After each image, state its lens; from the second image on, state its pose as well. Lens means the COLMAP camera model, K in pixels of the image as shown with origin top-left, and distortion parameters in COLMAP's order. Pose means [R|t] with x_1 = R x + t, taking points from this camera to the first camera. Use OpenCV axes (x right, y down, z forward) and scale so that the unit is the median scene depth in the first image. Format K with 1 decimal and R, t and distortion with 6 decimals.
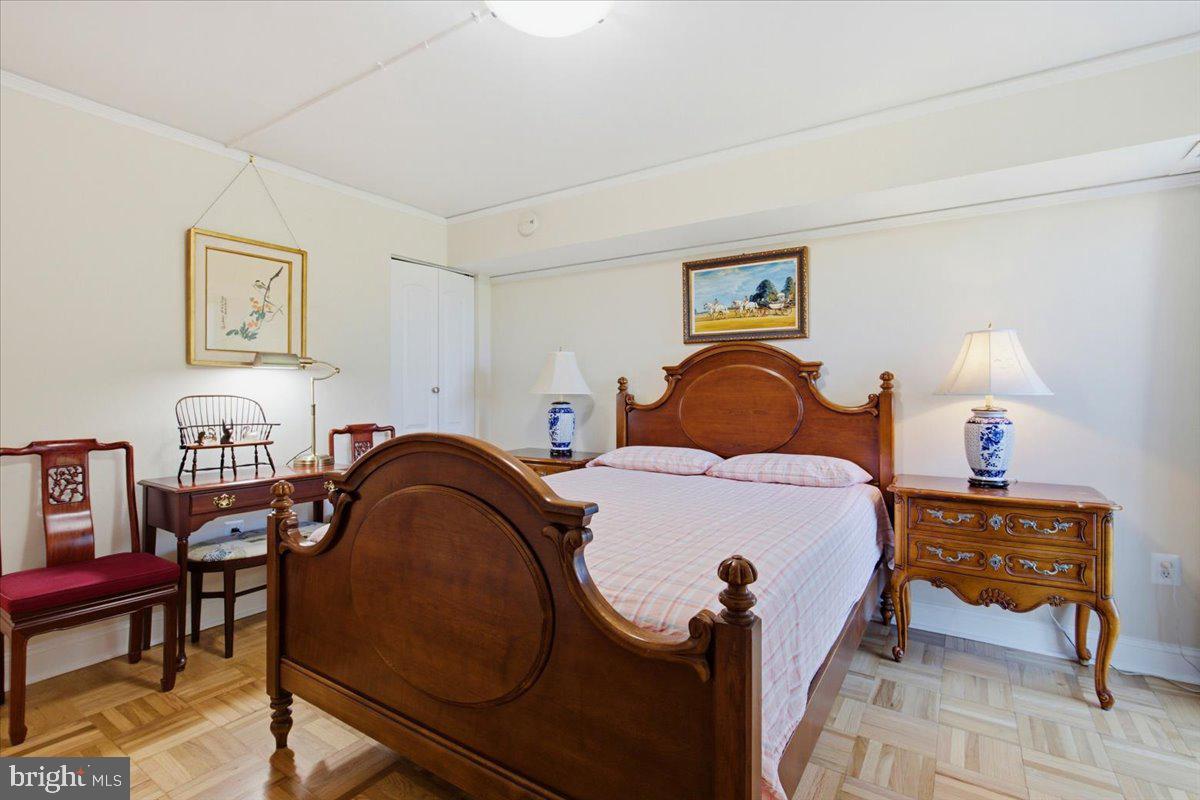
lens RADIAL K [[568.6, 0, 593.9], [0, 568.6, 389.1], [0, 0, 1]] dist [-0.002453, -0.000081]
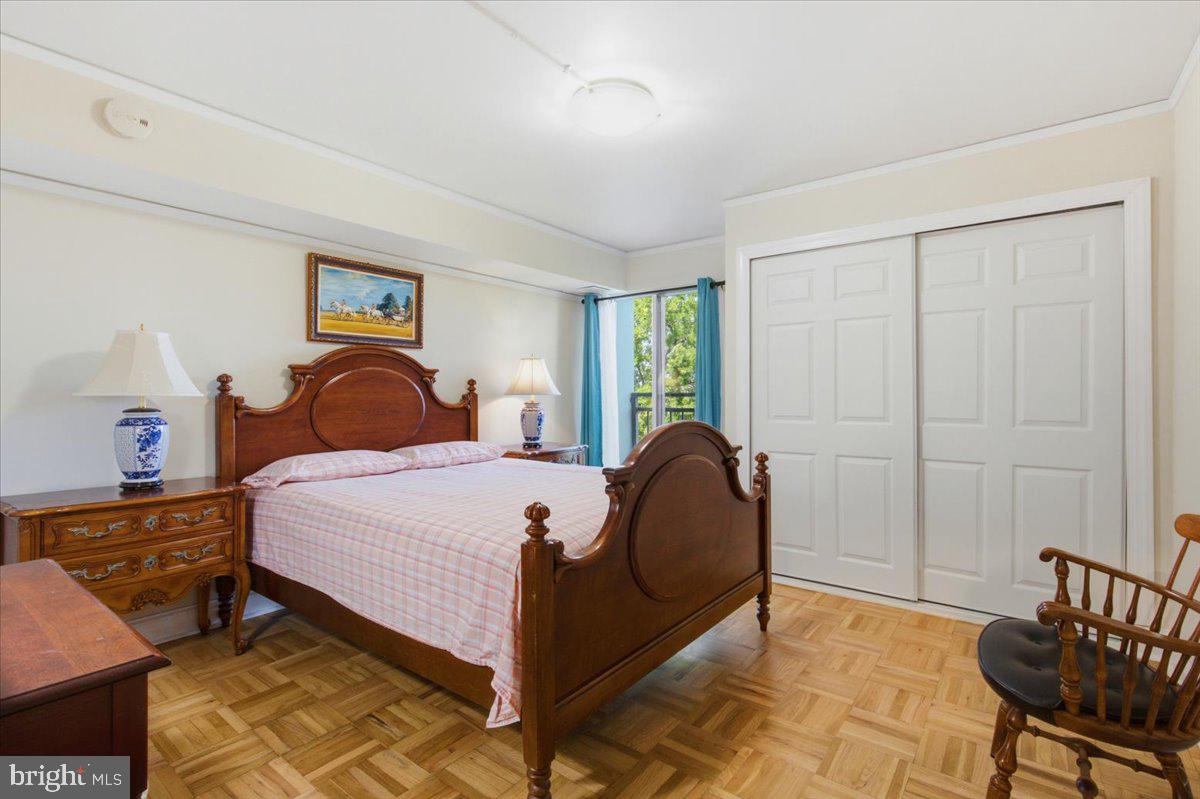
lens RADIAL K [[568.6, 0, 593.6], [0, 568.6, 399.2], [0, 0, 1]] dist [-0.002453, -0.000081]
pose [[0.069704, -0.012607, 0.997488, -0.773196], [-0.004303, 0.999907, 0.012939, 0.001352], [-0.997558, -0.005194, 0.069643, 0.503694]]
